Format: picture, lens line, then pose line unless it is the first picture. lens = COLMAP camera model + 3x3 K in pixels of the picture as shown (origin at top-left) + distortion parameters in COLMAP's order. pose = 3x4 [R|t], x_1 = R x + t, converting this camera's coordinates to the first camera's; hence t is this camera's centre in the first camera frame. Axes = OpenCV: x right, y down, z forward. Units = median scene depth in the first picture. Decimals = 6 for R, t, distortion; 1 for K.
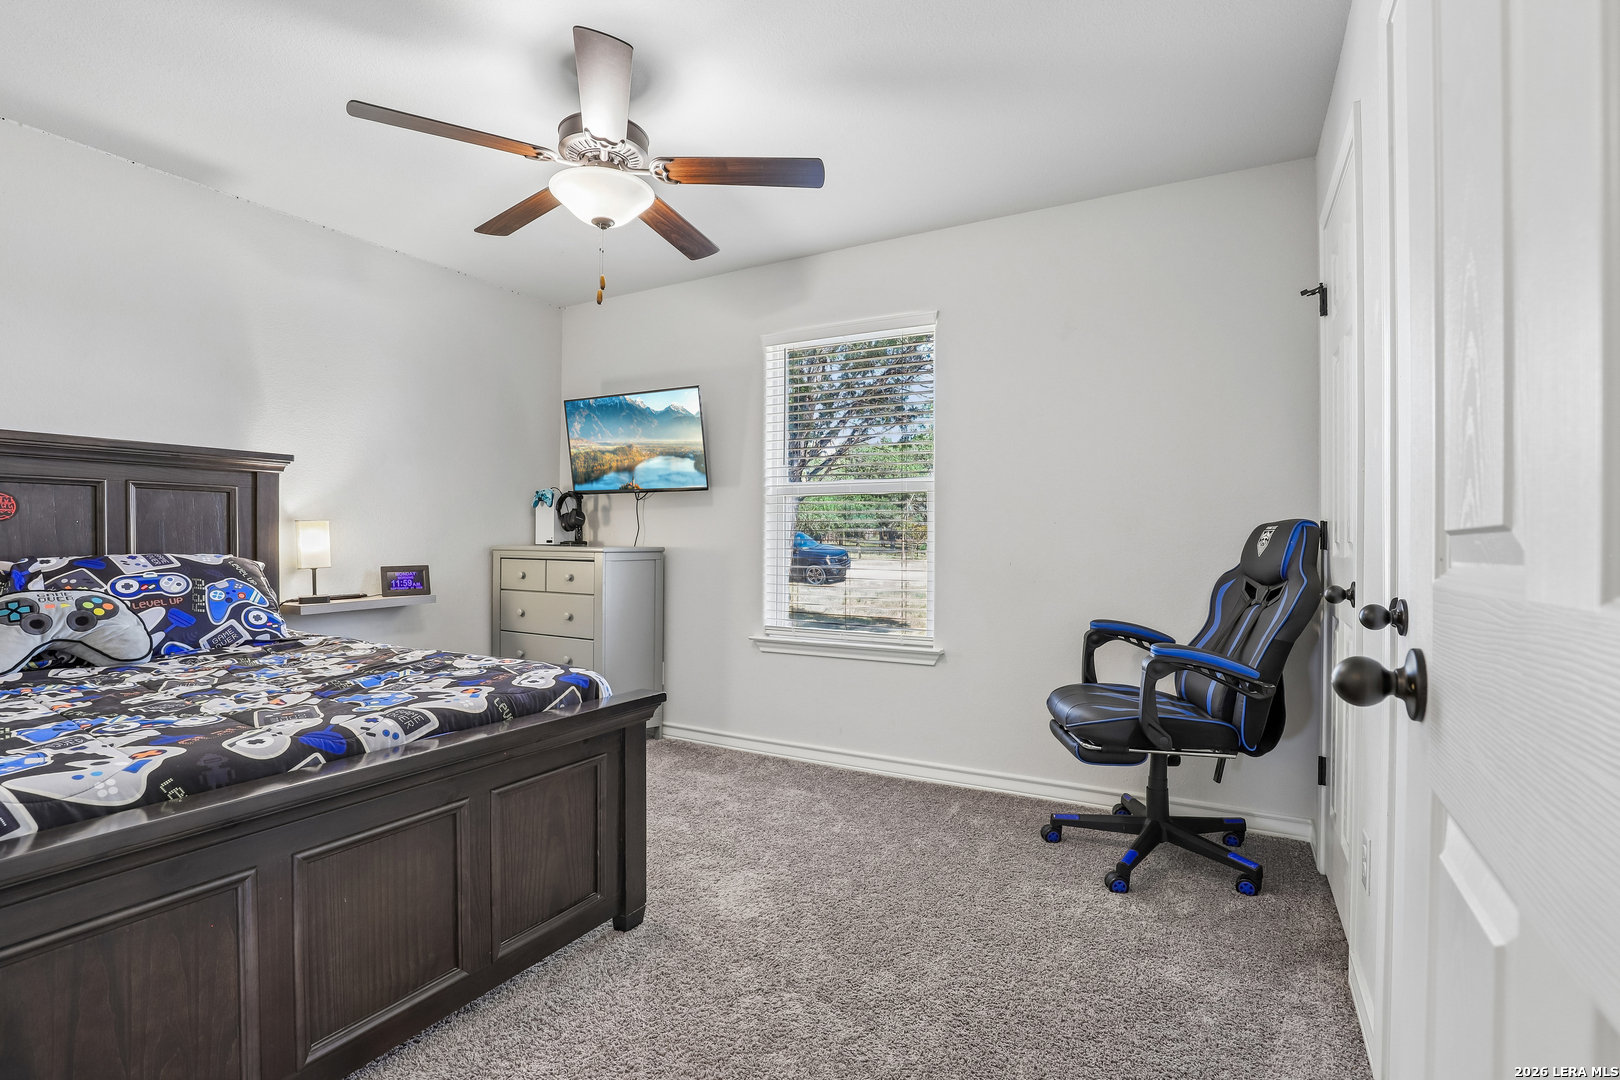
lens RADIAL K [[746.2, 0, 816.3], [0, 746.2, 545.3], [0, 0, 1]] dist [-0.028444, 0.002254]
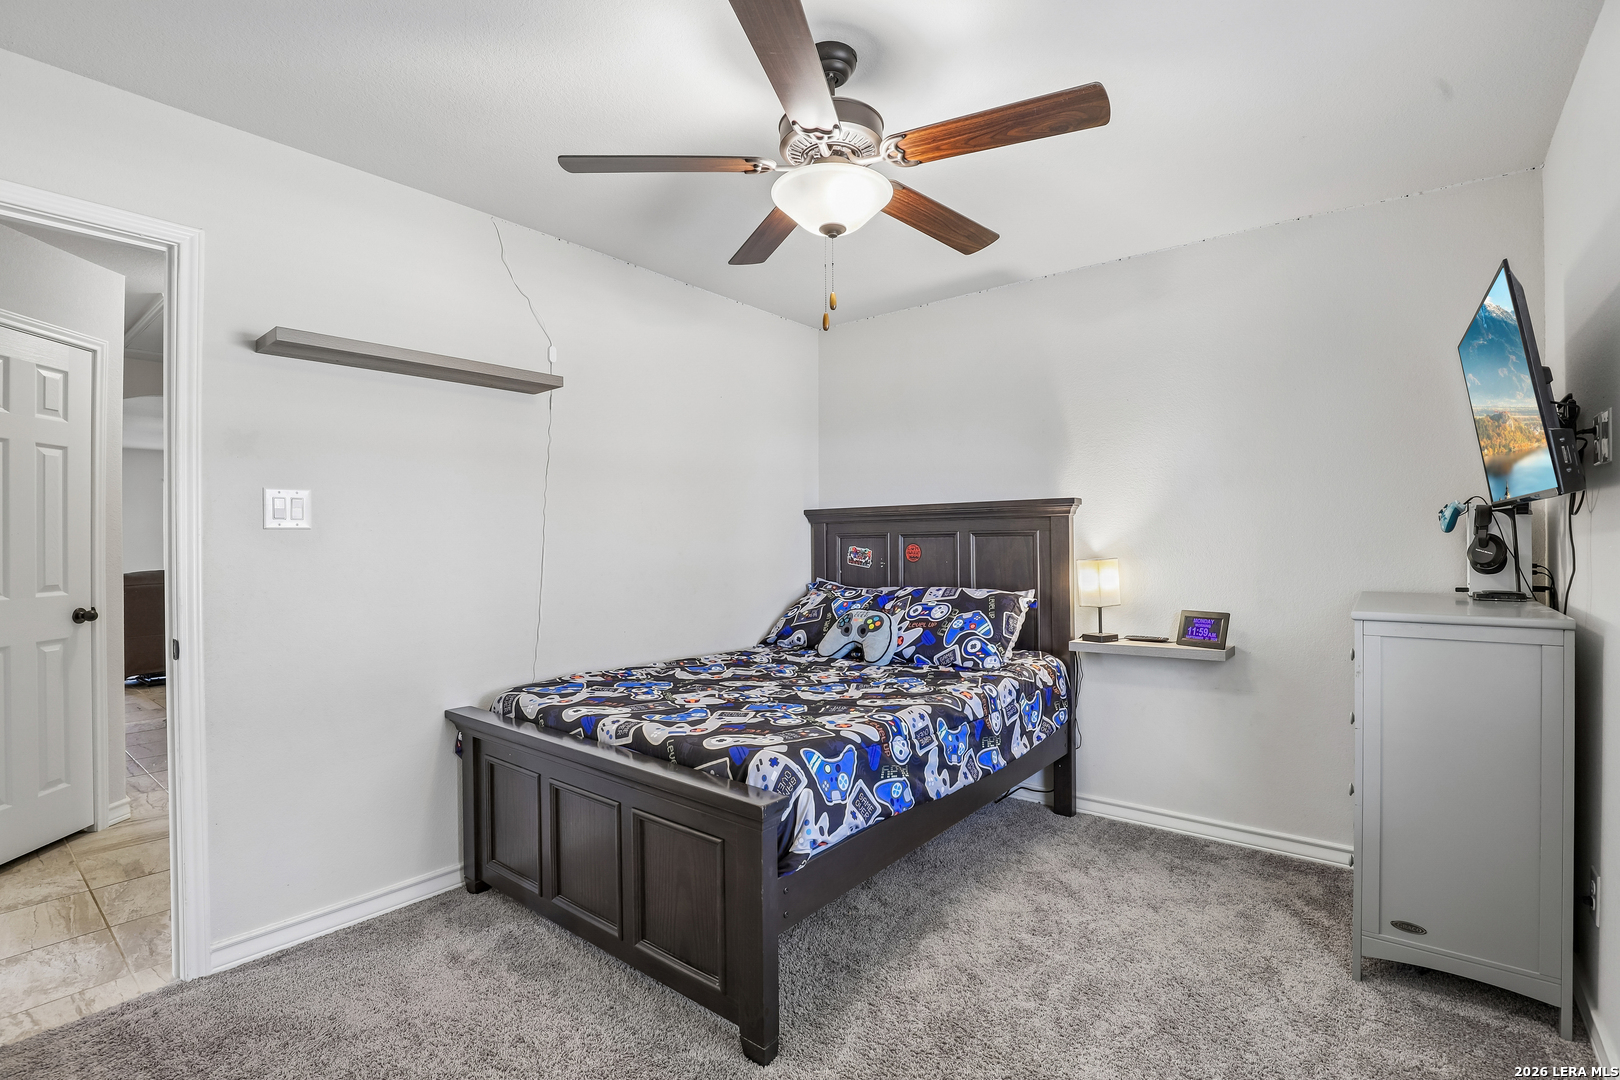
lens RADIAL K [[746.2, 0, 817.4], [0, 746.2, 540.8], [0, 0, 1]] dist [-0.028444, 0.002254]
pose [[-0.166893, 0.001131, -0.985974, 0.441414], [0.002200, 0.999997, 0.000775, -0.069779], [0.985973, -0.002040, -0.166895, 0.913285]]
